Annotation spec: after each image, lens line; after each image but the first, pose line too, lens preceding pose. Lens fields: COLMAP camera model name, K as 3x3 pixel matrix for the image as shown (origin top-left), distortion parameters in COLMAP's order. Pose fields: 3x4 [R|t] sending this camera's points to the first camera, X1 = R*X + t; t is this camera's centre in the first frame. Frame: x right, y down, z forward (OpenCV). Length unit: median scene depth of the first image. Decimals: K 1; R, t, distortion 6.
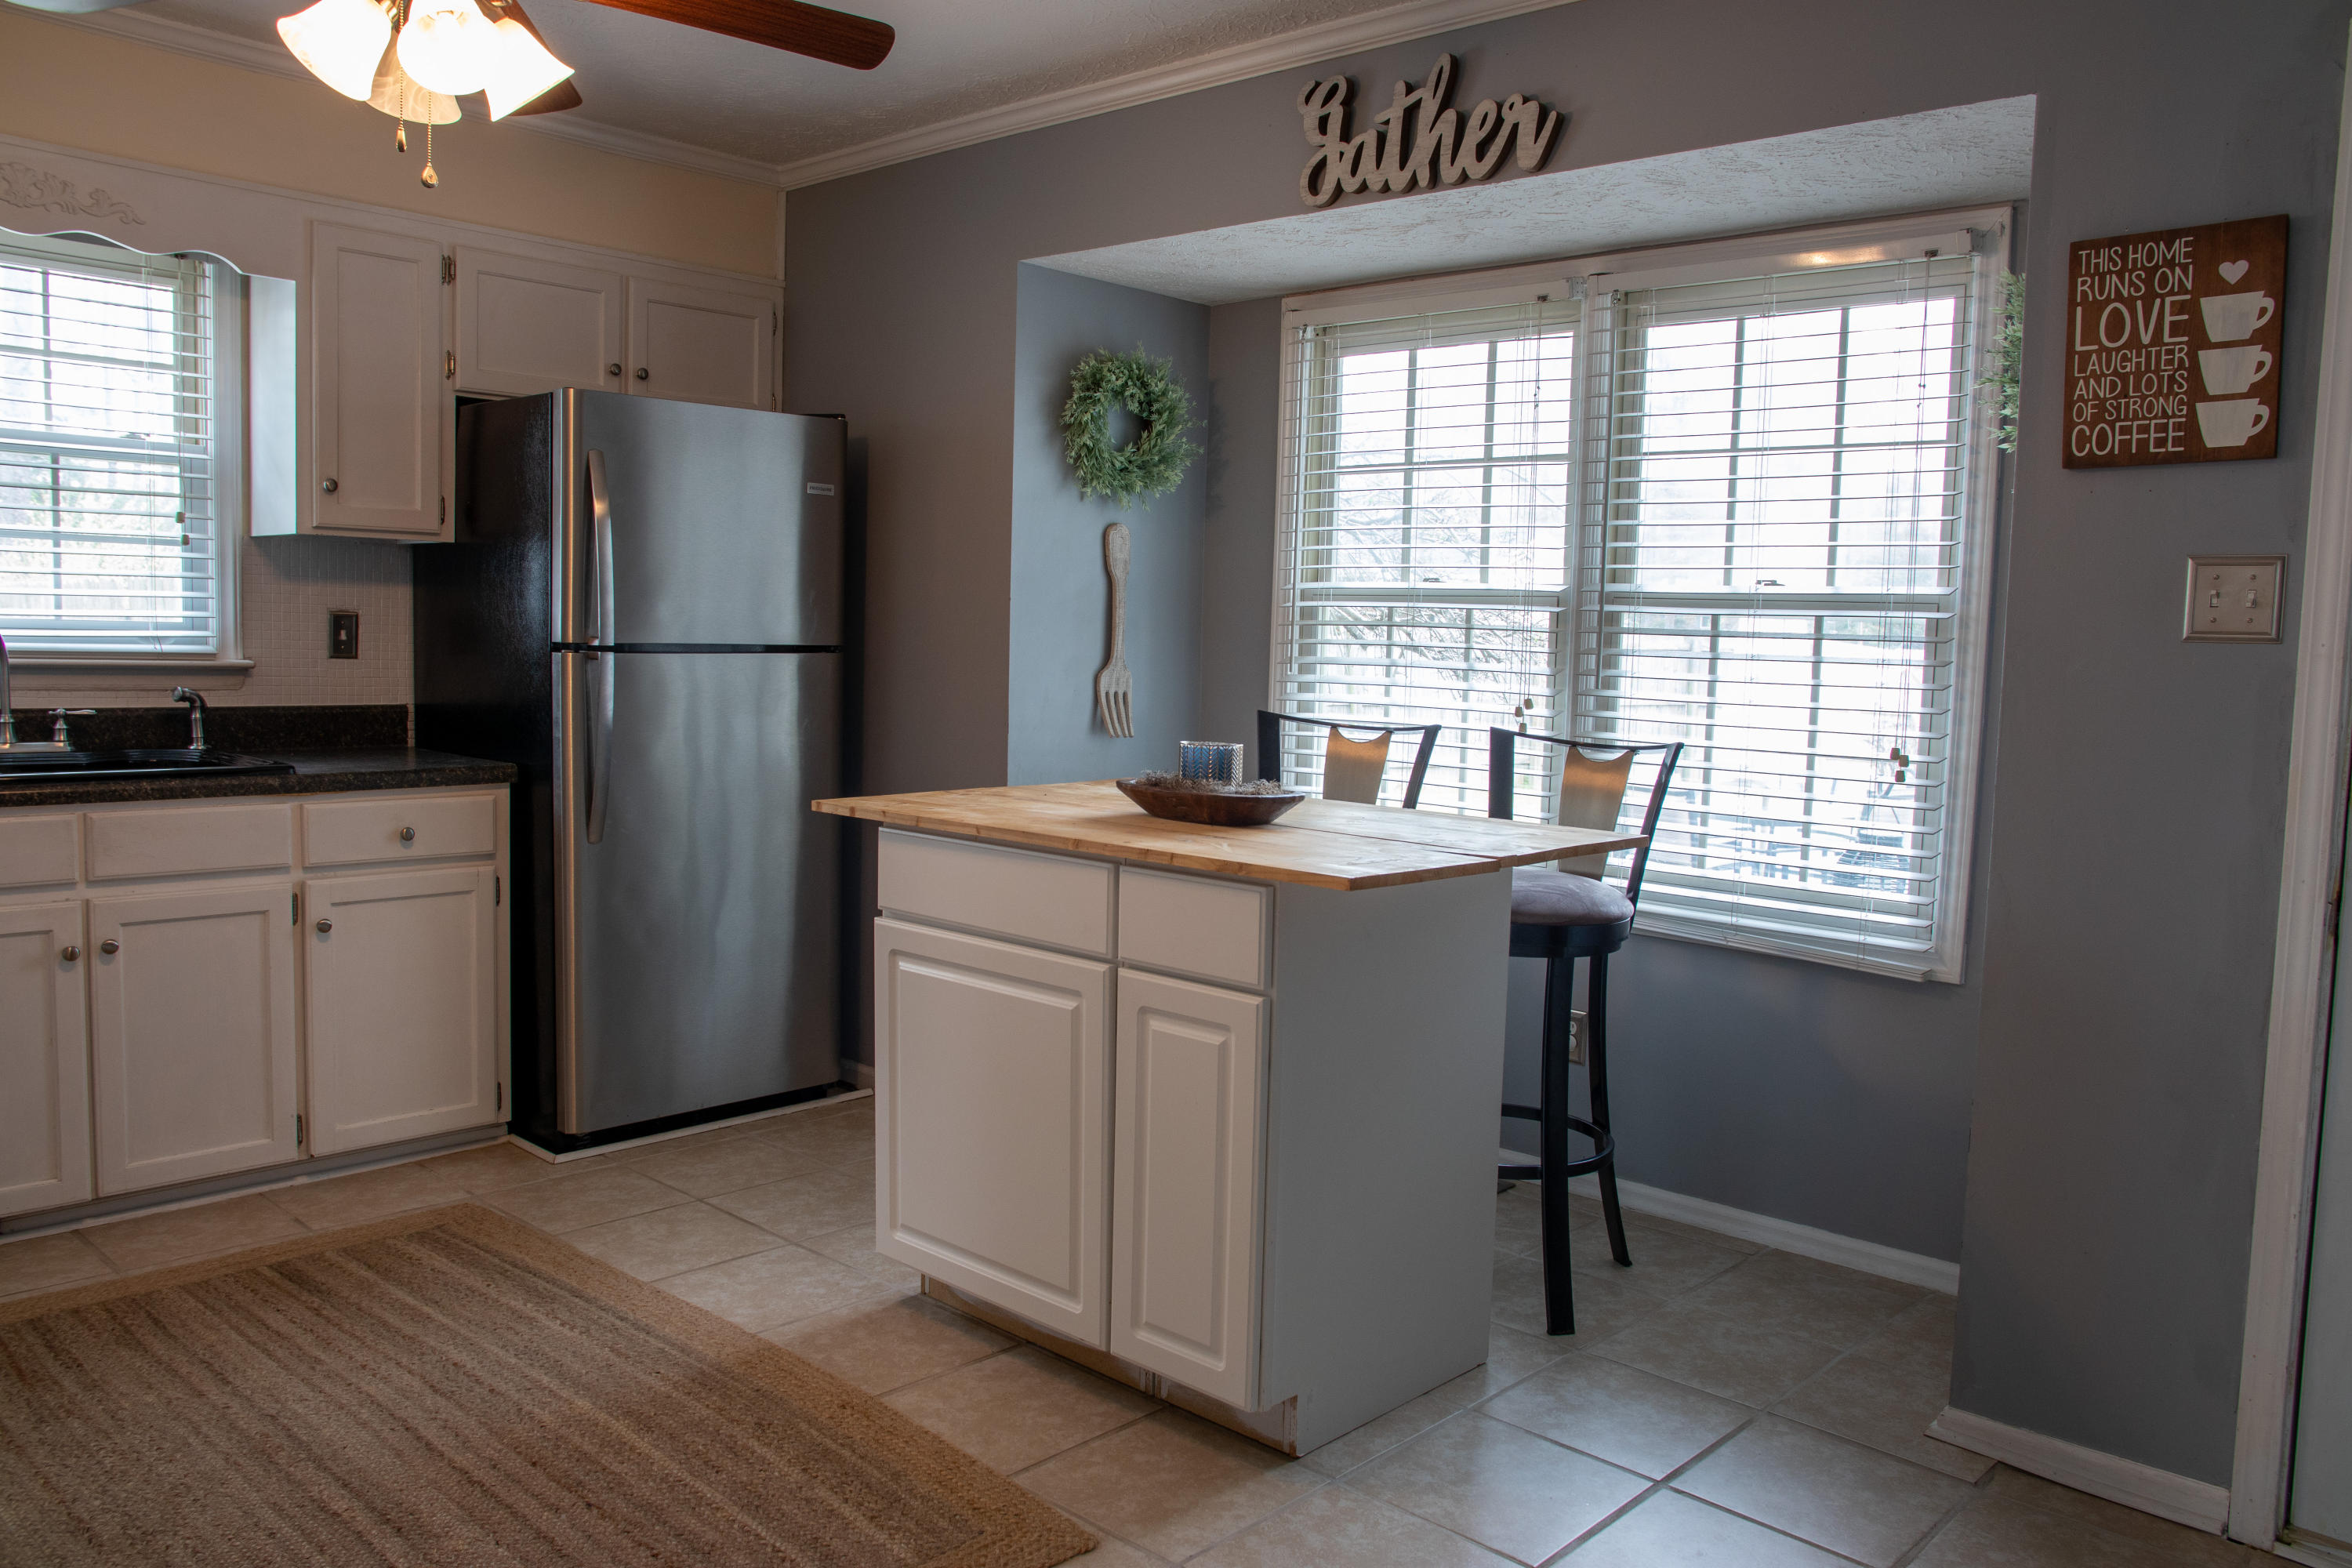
lens RADIAL K [[1791.4, 0, 1177.9], [0, 1791.4, 785.5], [0, 0, 1]] dist [-0.092773, 0.085165]
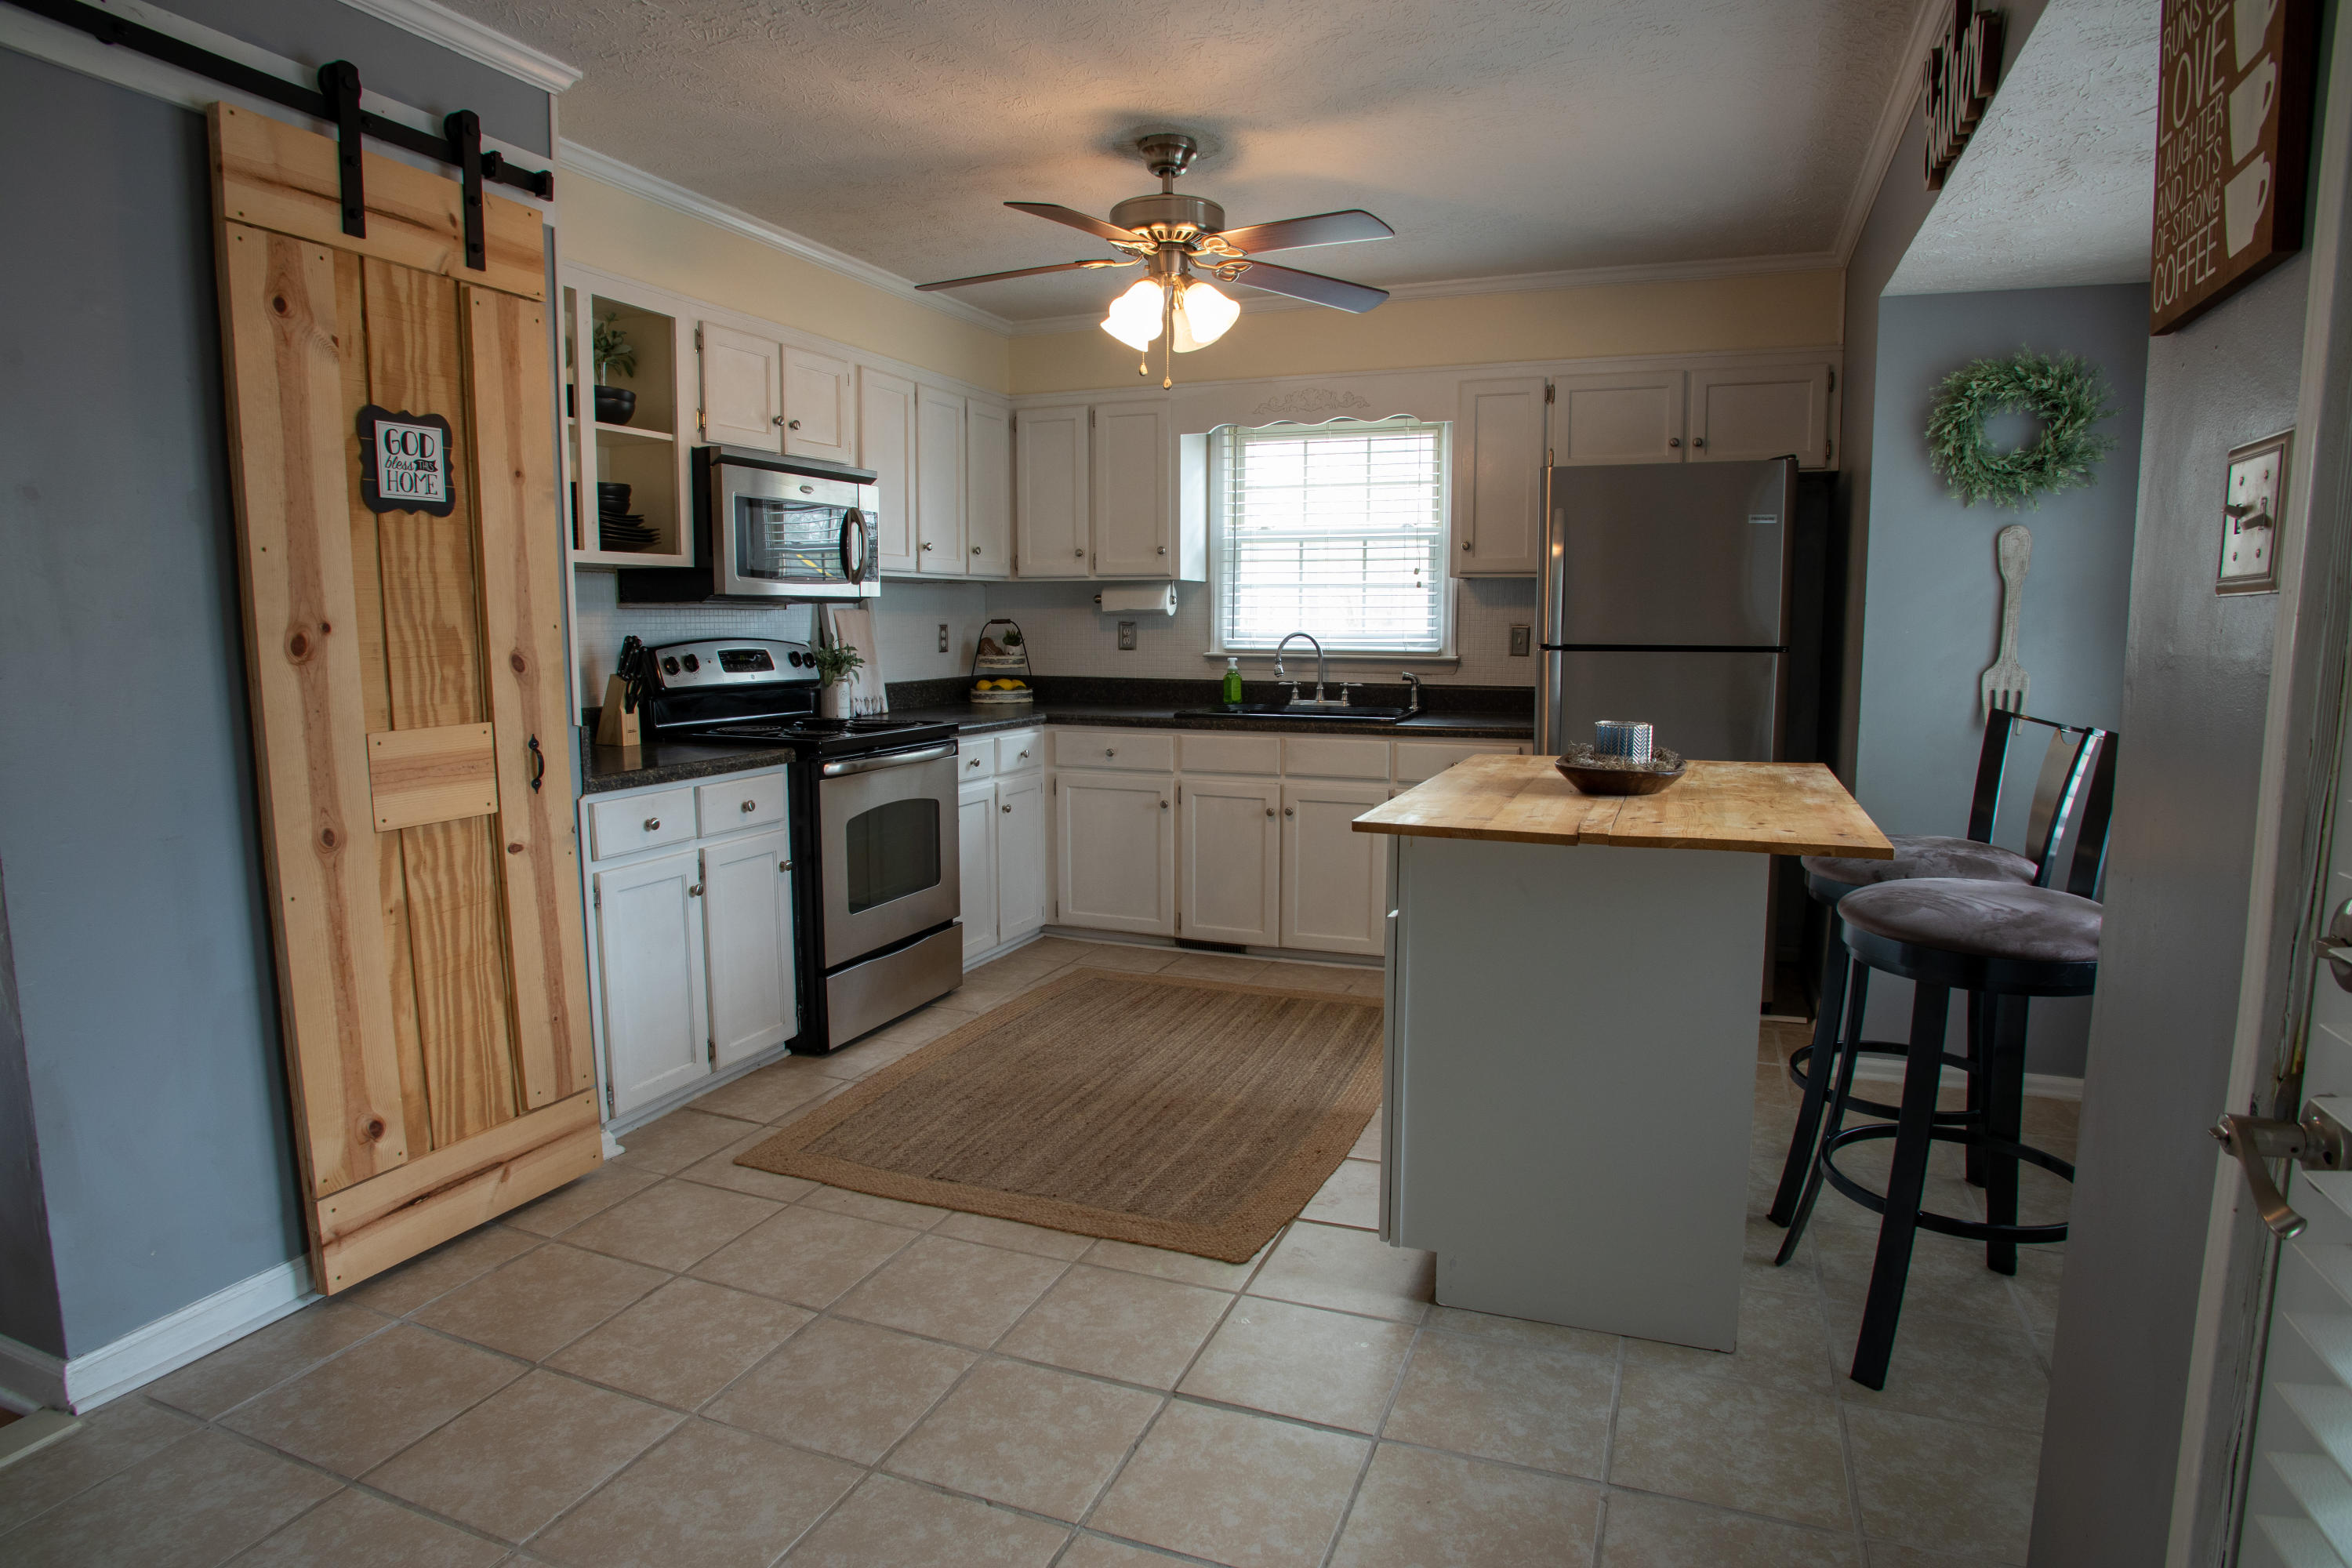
lens RADIAL K [[1327.1, 0, 1173.6], [0, 1327.1, 777.2], [0, 0, 1]] dist [-0.097500, 0.041194]
pose [[0.358153, 0.080332, -0.930201, 0.643027], [-0.069470, 0.995823, 0.059251, -0.017580], [0.931075, 0.043400, 0.362238, 0.390362]]
